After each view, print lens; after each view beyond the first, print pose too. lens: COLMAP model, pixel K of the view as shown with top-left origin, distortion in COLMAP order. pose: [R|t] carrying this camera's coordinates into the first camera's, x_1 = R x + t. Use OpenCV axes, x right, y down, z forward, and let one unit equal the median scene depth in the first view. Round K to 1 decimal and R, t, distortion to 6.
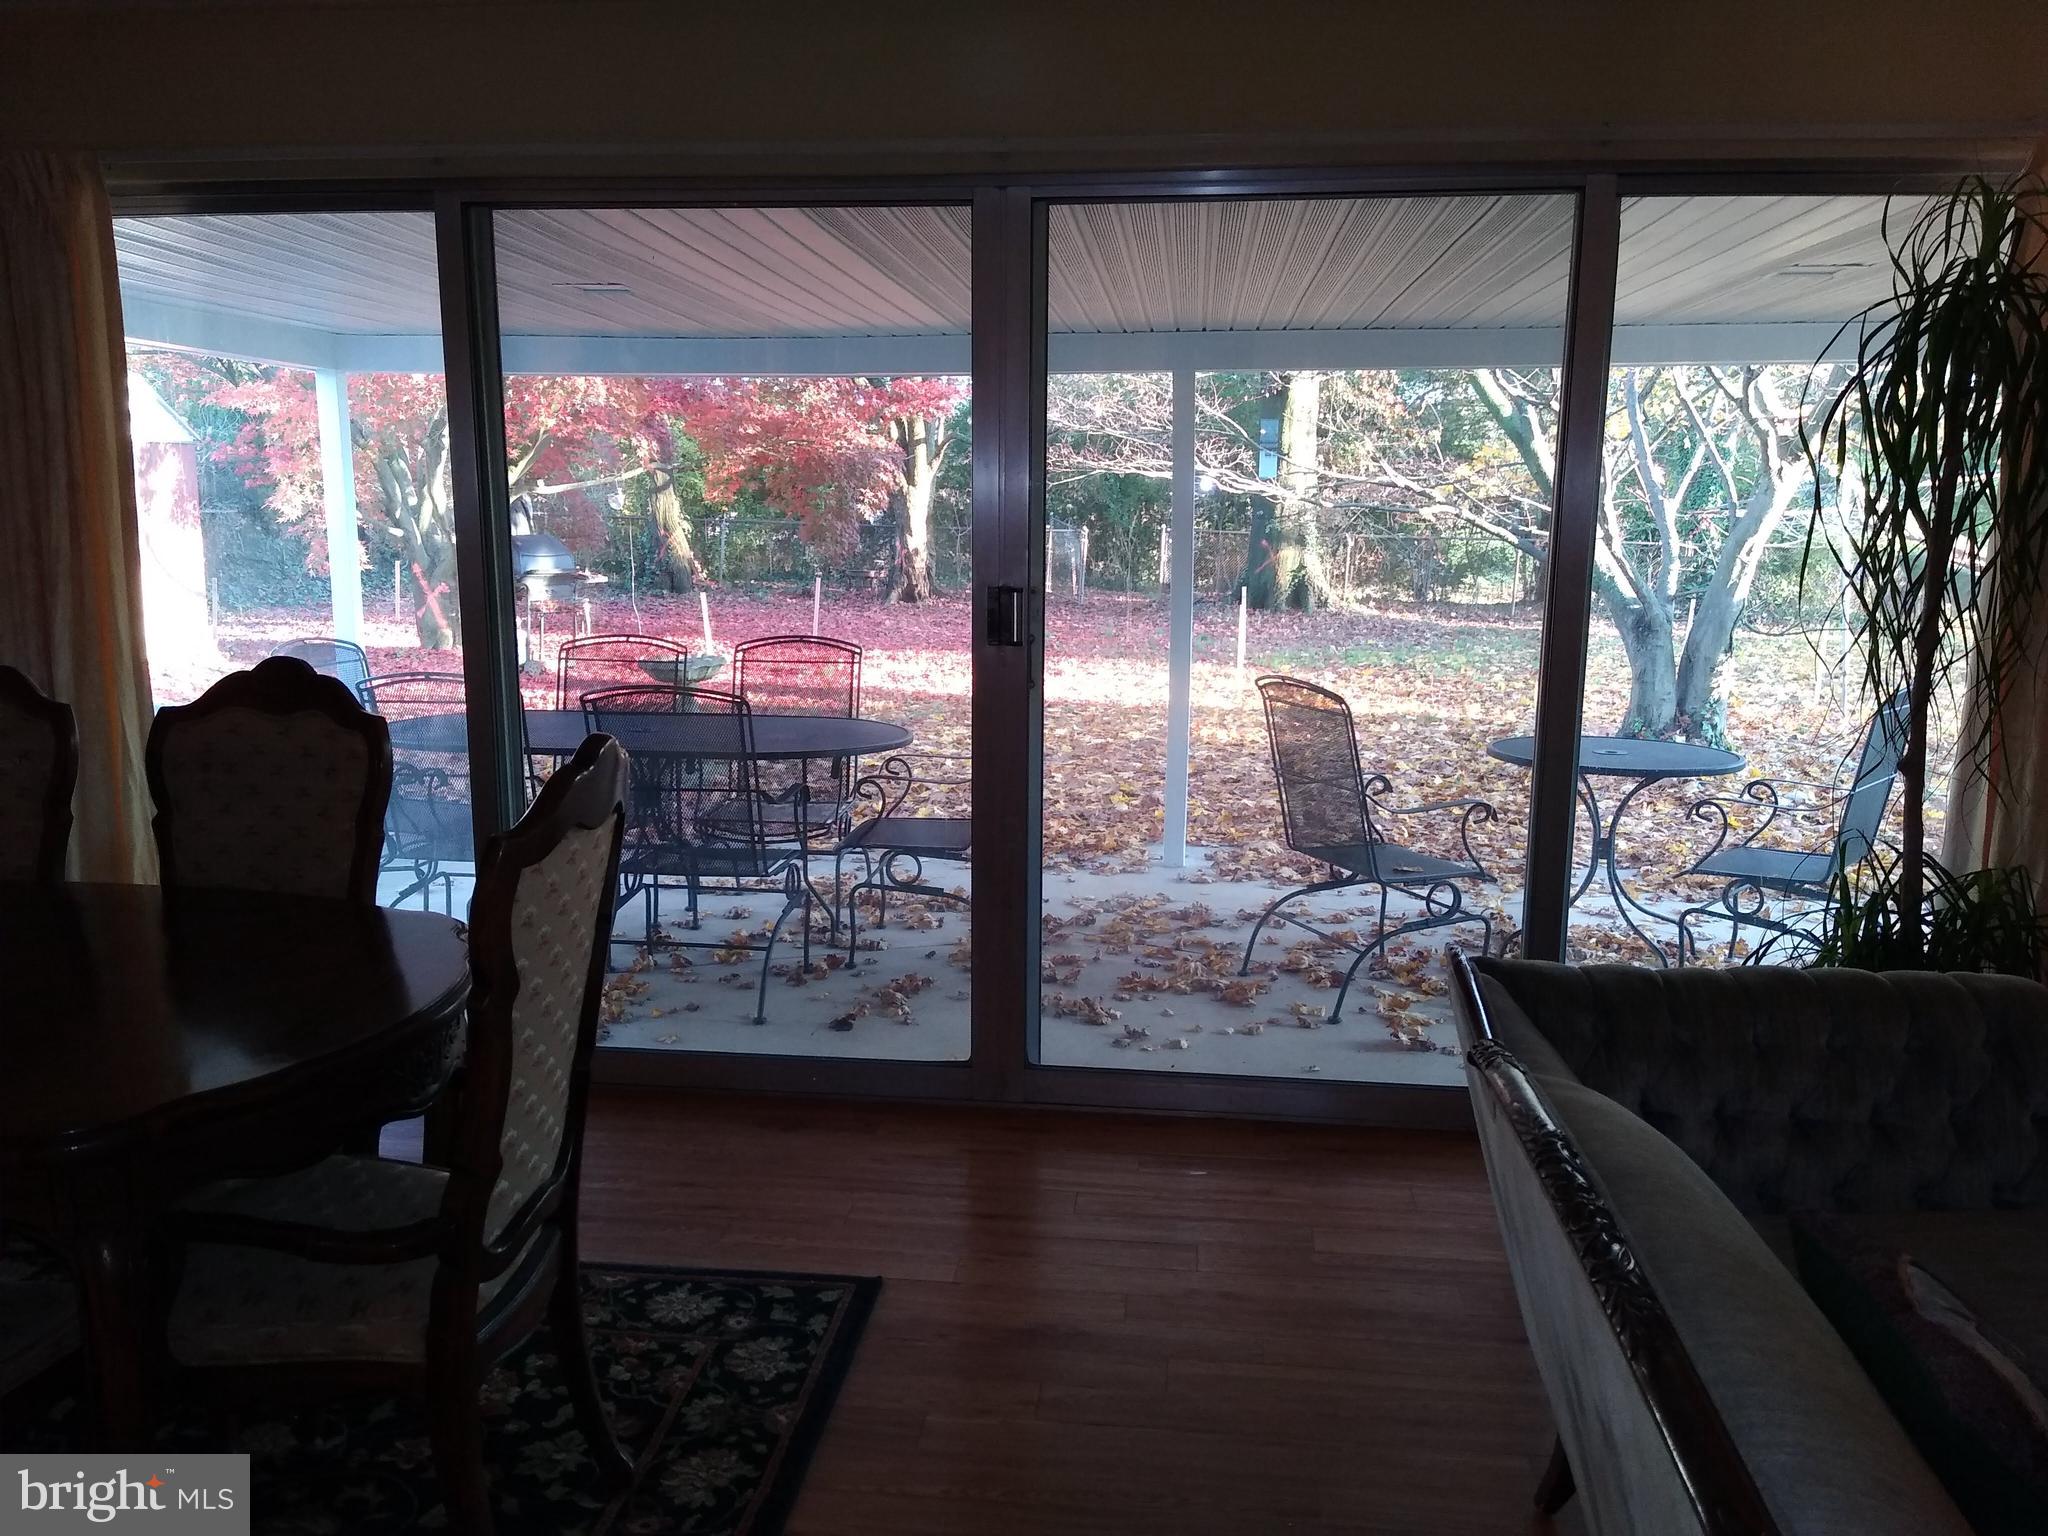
lens RADIAL K [[1579.4, 0, 1025.6], [0, 1579.4, 764.3], [0, 0, 1]] dist [0.080494, -0.120418]
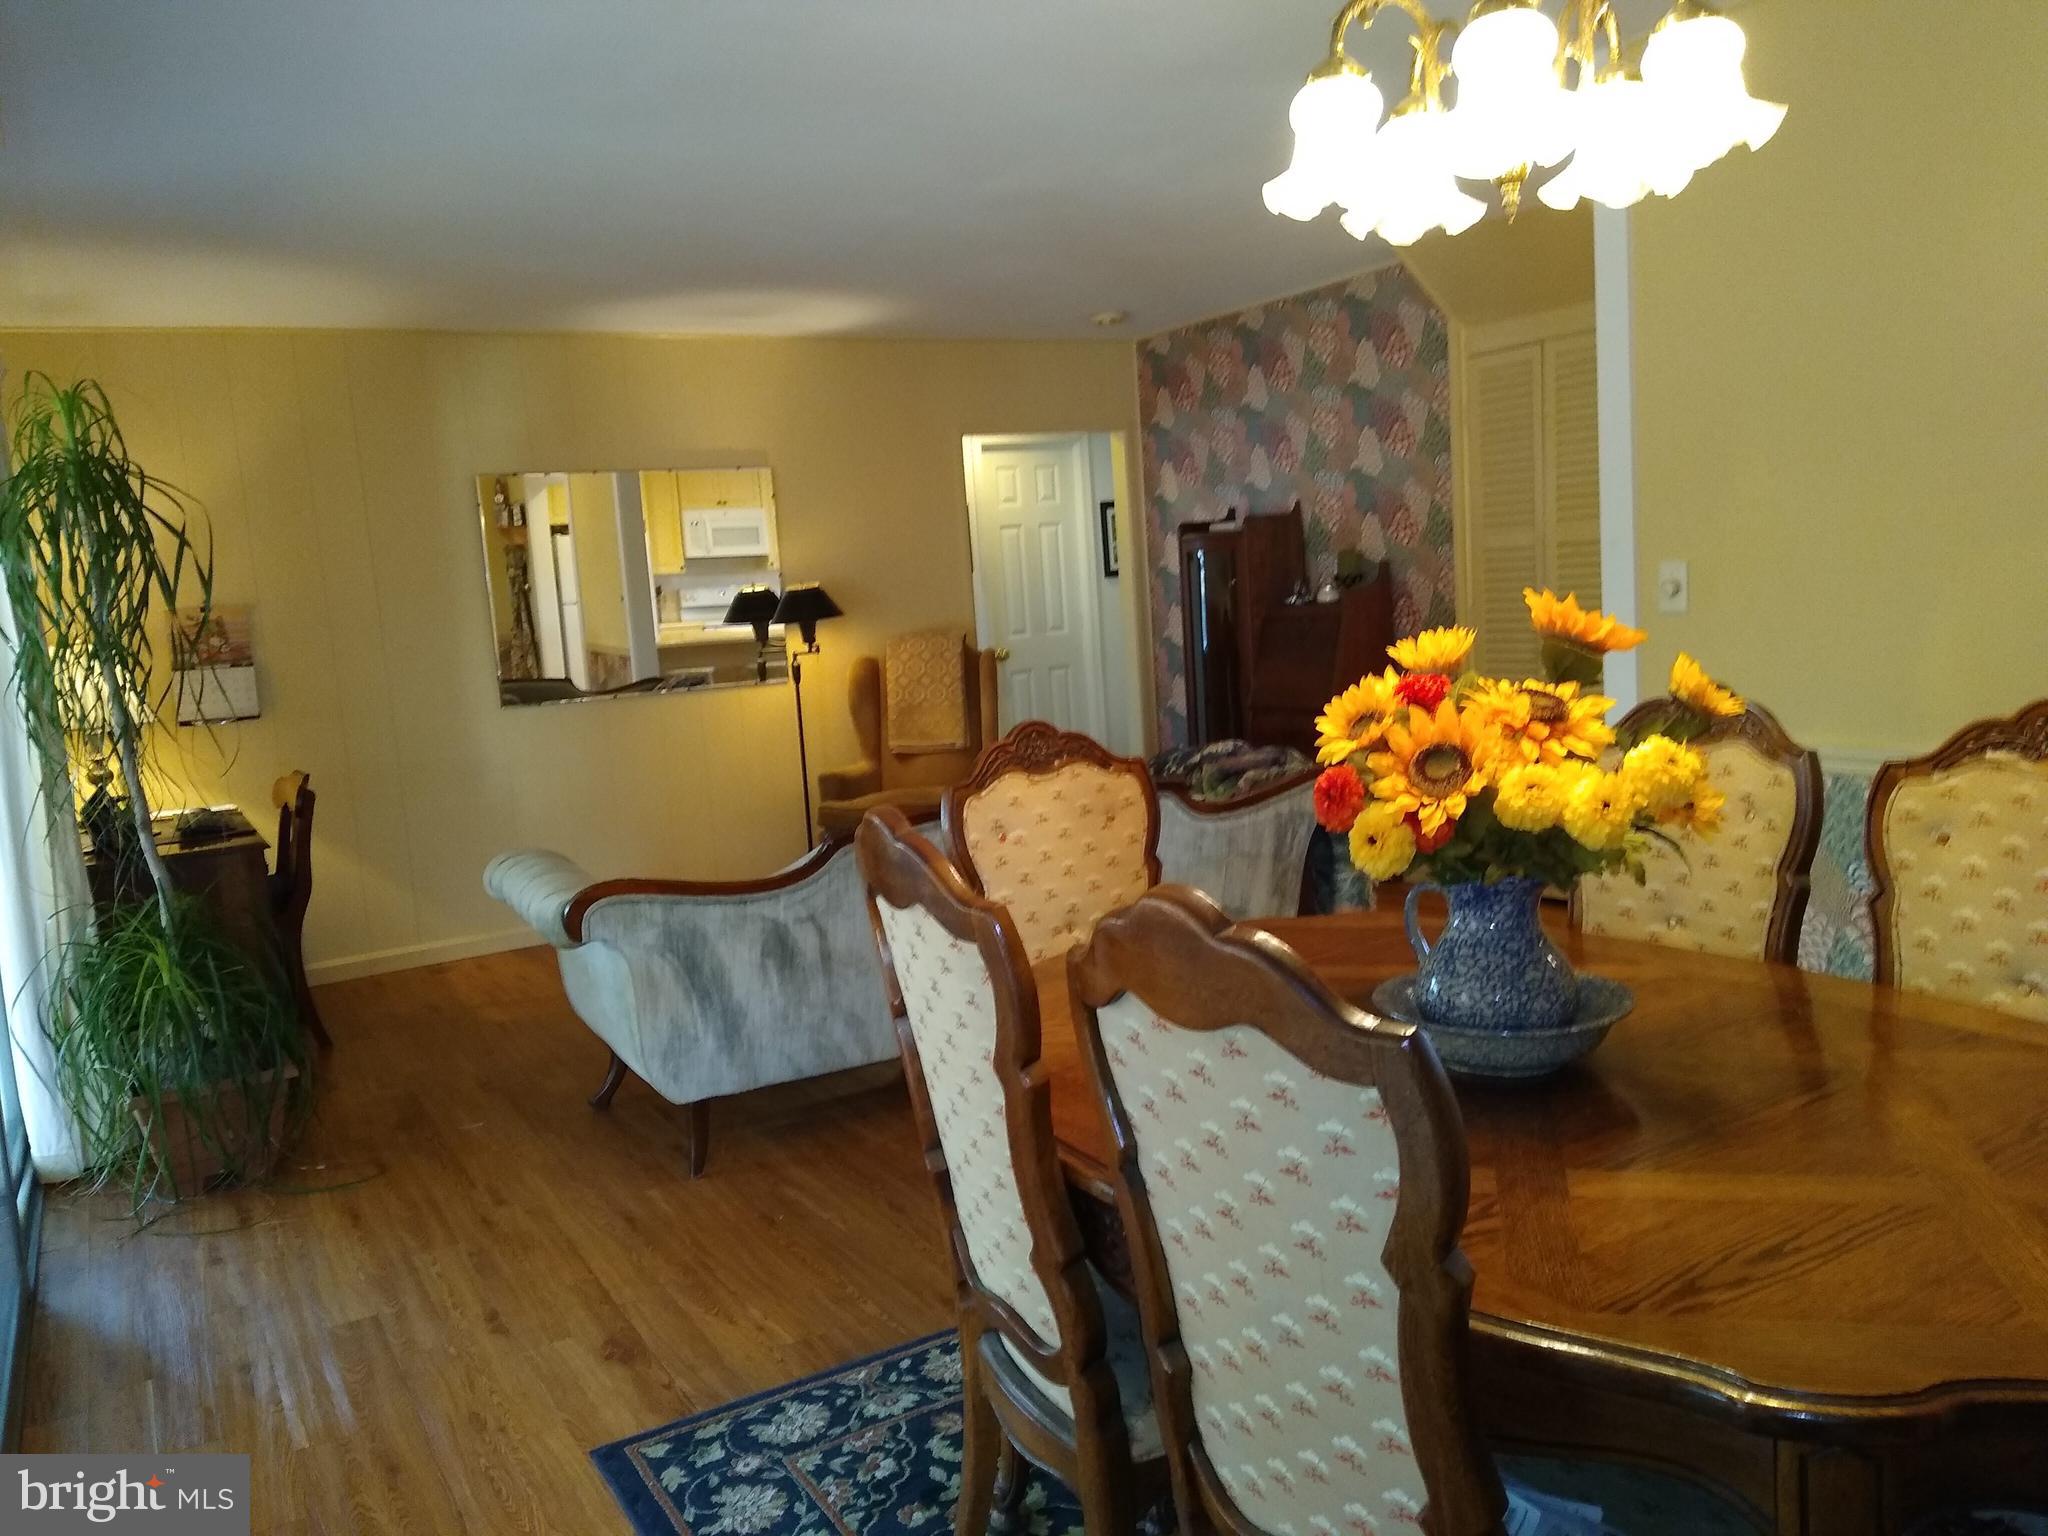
lens RADIAL K [[1579.4, 0, 1027.7], [0, 1579.4, 786.9], [0, 0, 1]] dist [0.080494, -0.120418]
pose [[-0.590889, -0.077741, 0.802998, -0.772296], [0.203168, 0.948927, 0.241370, -0.168324], [-0.780751, 0.305767, -0.544916, 0.978704]]
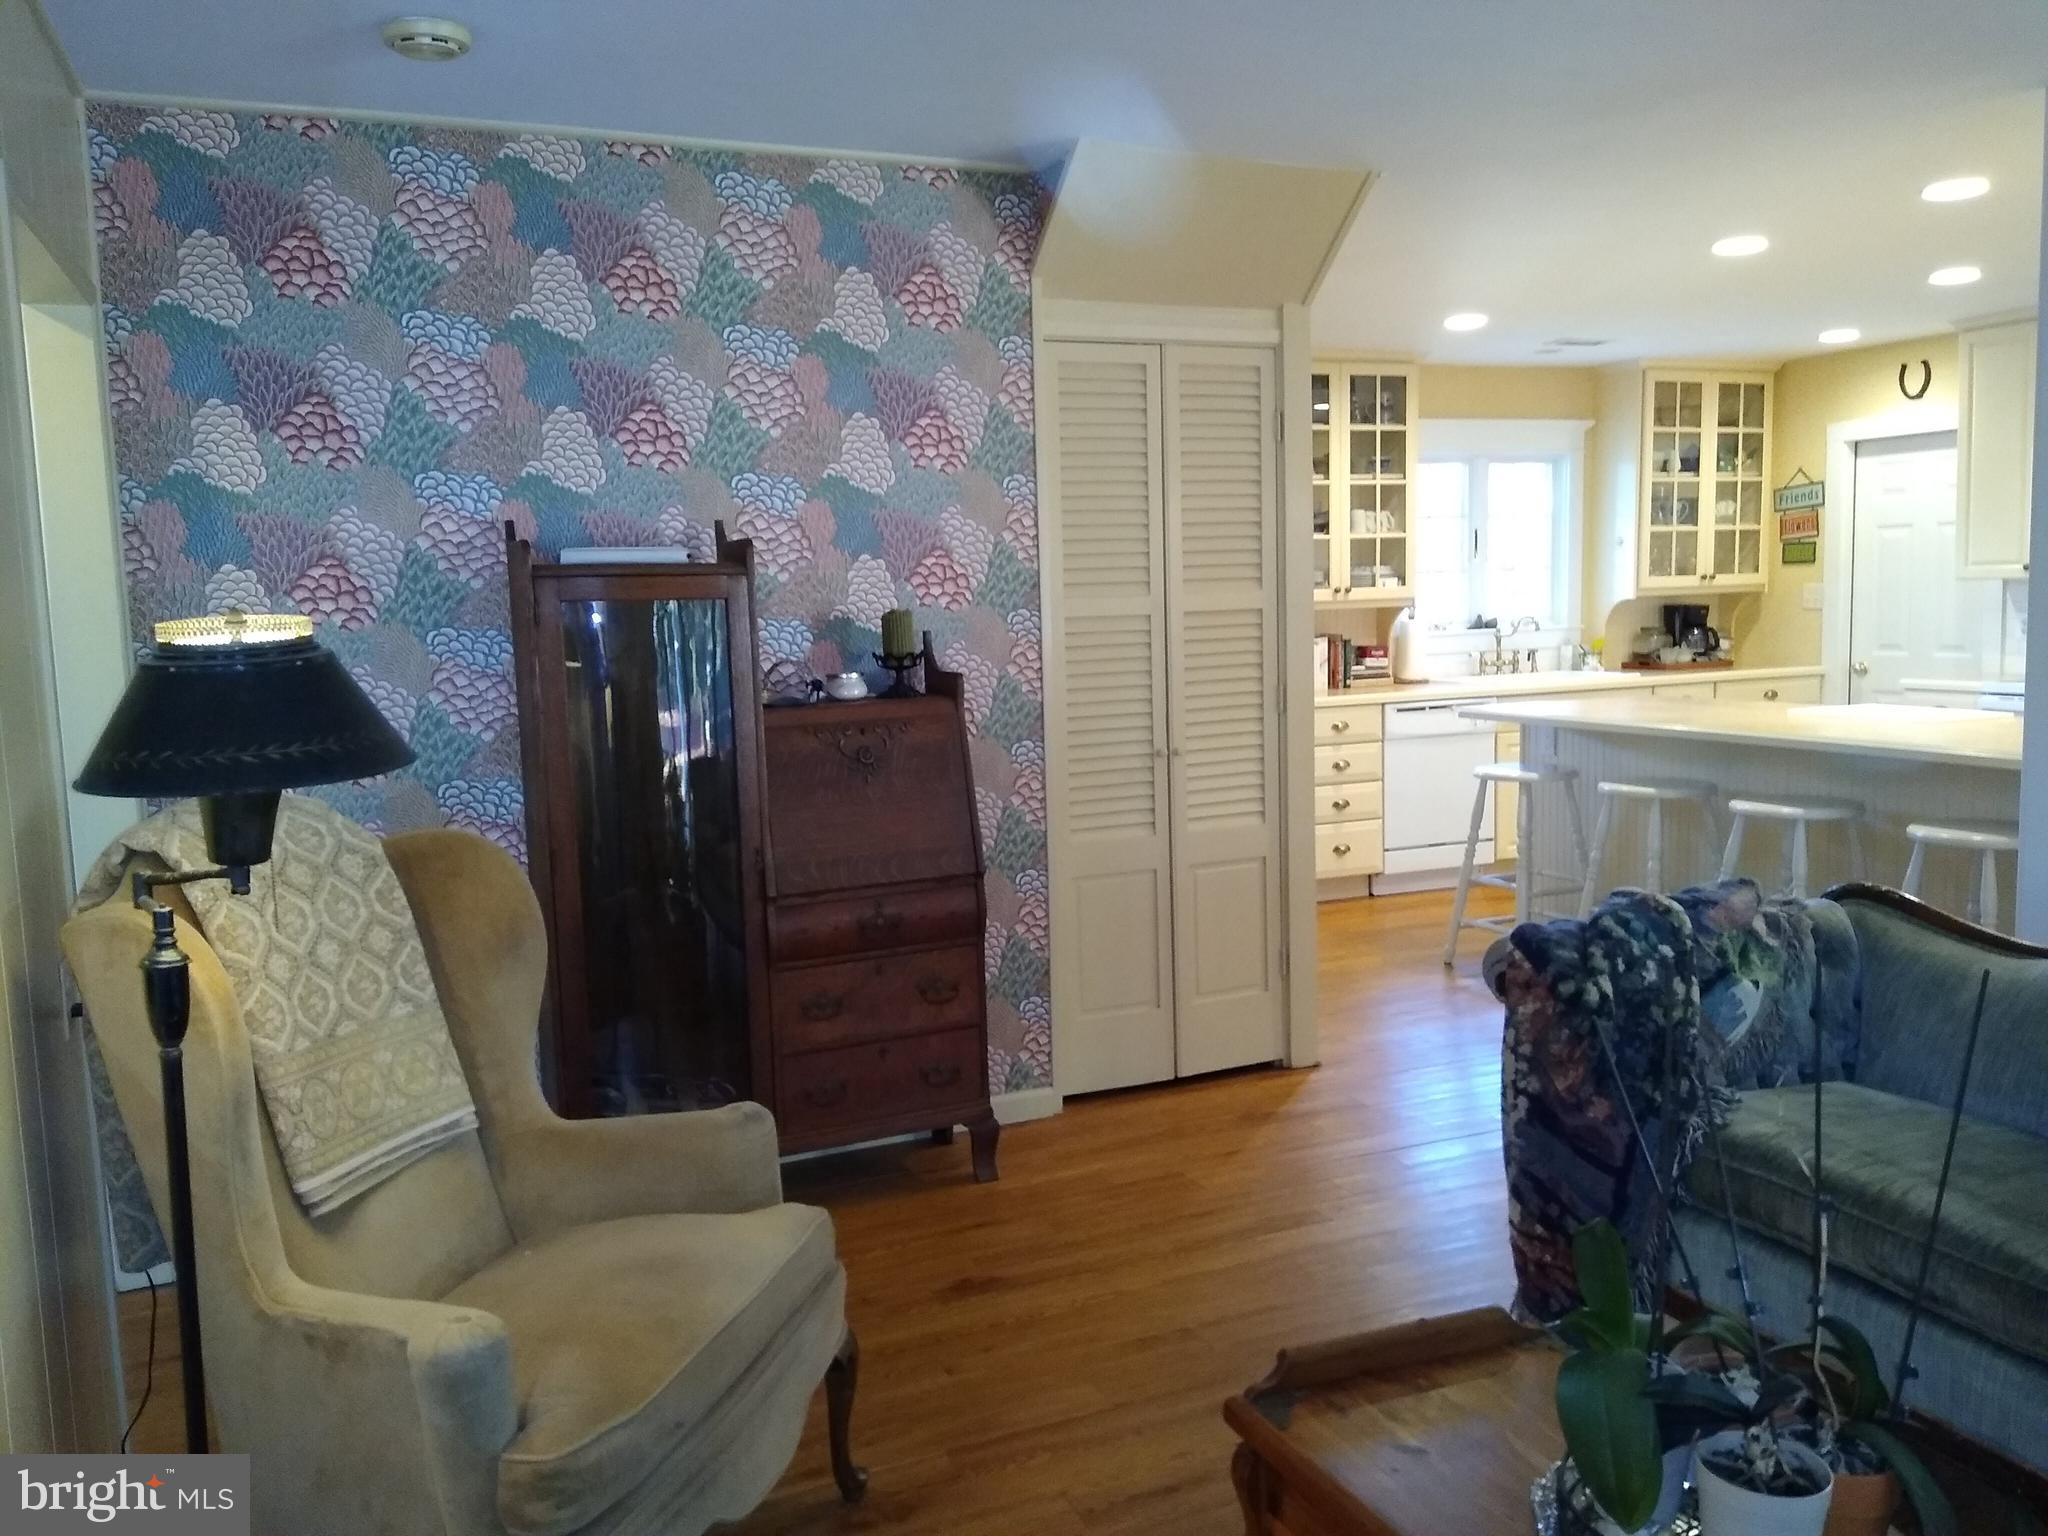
lens RADIAL K [[1579.4, 0, 1020.4], [0, 1579.4, 776.0], [0, 0, 1]] dist [0.080494, -0.120418]
pose [[-0.872107, 0.073967, -0.483692, 0.936525], [-0.059023, 0.965389, 0.254049, -0.083950], [0.485742, 0.250107, -0.837557, 0.593102]]
